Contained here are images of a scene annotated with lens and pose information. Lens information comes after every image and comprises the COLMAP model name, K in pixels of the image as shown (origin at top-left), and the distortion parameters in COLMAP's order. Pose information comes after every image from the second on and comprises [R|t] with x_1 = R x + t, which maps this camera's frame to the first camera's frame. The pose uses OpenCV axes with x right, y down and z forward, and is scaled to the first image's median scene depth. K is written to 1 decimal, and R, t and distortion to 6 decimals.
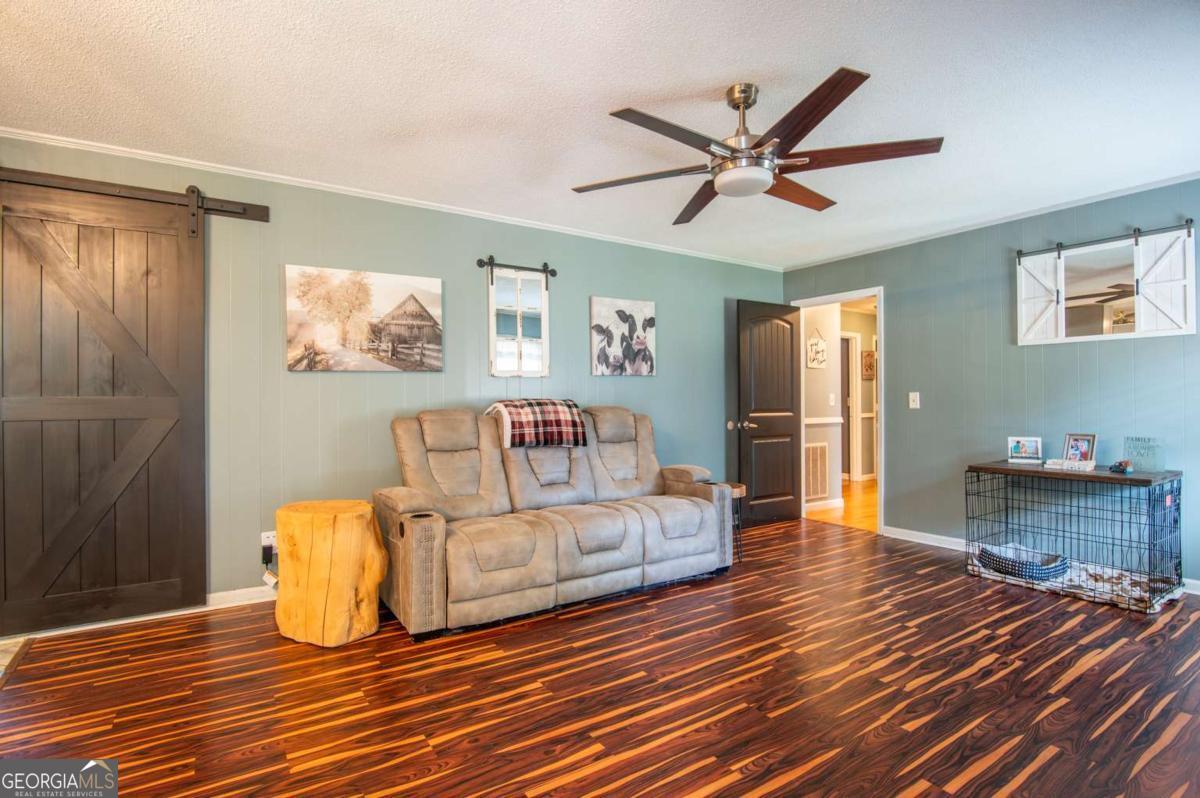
lens RADIAL K [[586.2, 0, 600.0], [0, 586.2, 399.0], [0, 0, 1]] dist [-0.023817, -0.000226]
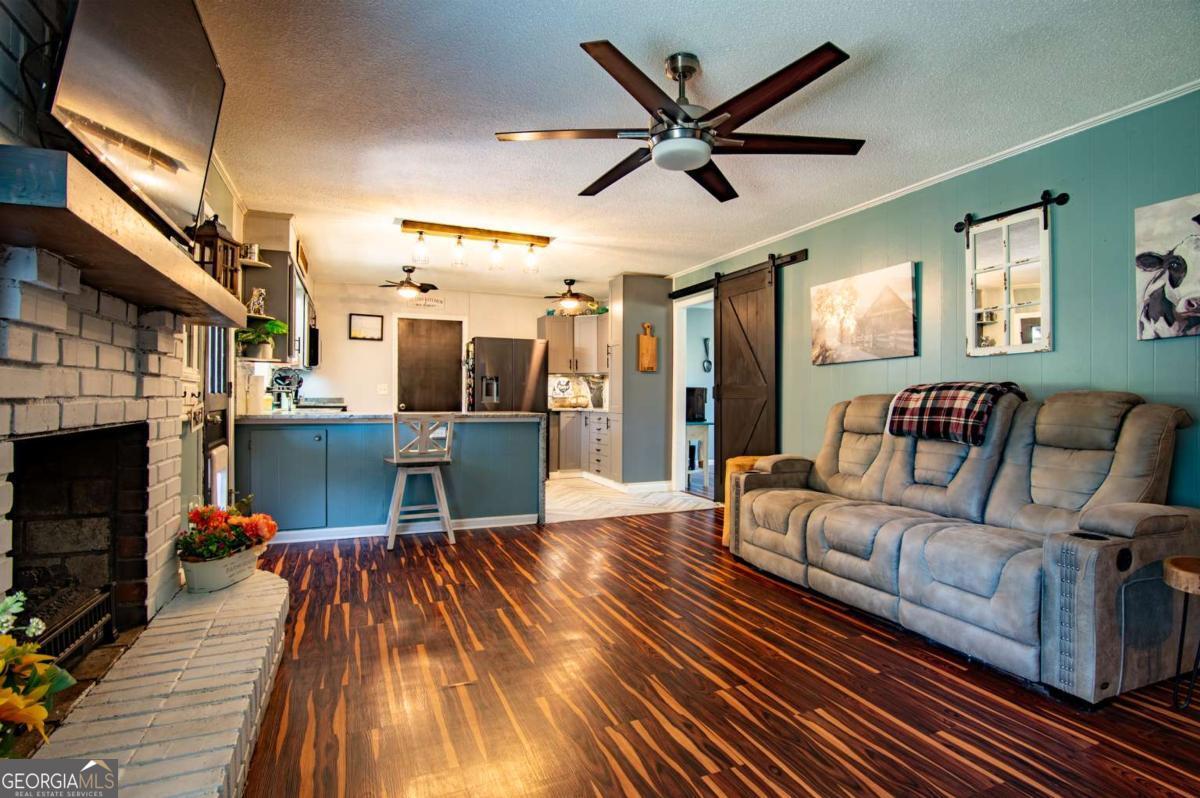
lens RADIAL K [[586.2, 0, 600.0], [0, 586.2, 399.0], [0, 0, 1]] dist [-0.023817, -0.000226]
pose [[-0.181528, 0.007379, -0.983358, 0.877504], [0.001607, 0.999973, 0.007207, 0.019096], [0.983384, -0.000272, -0.181535, 0.745738]]
